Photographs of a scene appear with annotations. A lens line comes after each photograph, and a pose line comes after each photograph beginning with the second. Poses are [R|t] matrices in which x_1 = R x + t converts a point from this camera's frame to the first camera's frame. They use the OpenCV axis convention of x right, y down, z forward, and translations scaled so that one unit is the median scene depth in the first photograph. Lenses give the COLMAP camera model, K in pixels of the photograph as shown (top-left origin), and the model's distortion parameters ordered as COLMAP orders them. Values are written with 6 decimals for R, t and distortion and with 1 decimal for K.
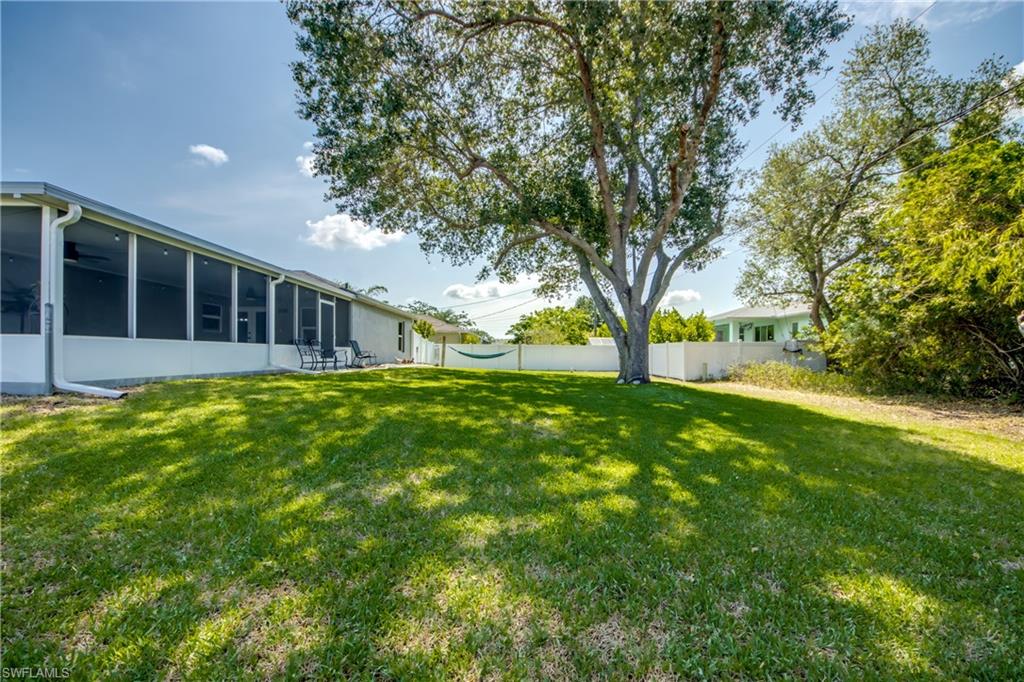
lens RADIAL K [[396.0, 0, 521.0], [0, 396.0, 349.2], [0, 0, 1]] dist [0.041210, -0.027248]
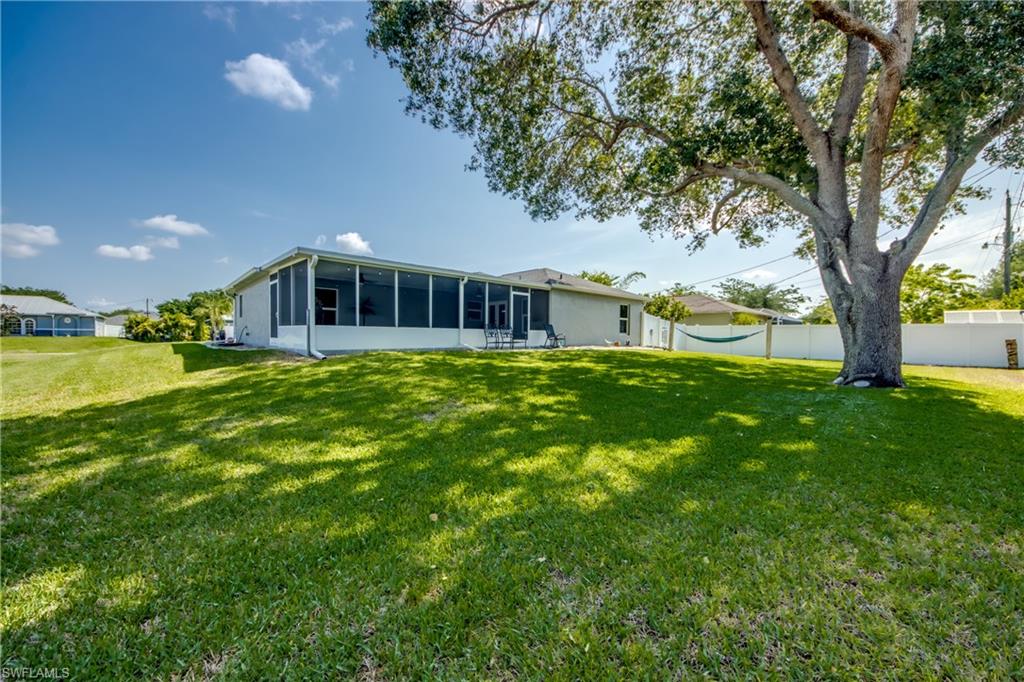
lens RADIAL K [[375.7, 0, 504.4], [0, 375.7, 343.8], [0, 0, 1]] dist [0.047598, -0.031513]
pose [[0.665865, 0.015647, -0.745908, 0.359308], [0.006320, 0.999626, 0.026611, 0.004968], [0.746045, -0.022434, 0.665517, 0.208250]]
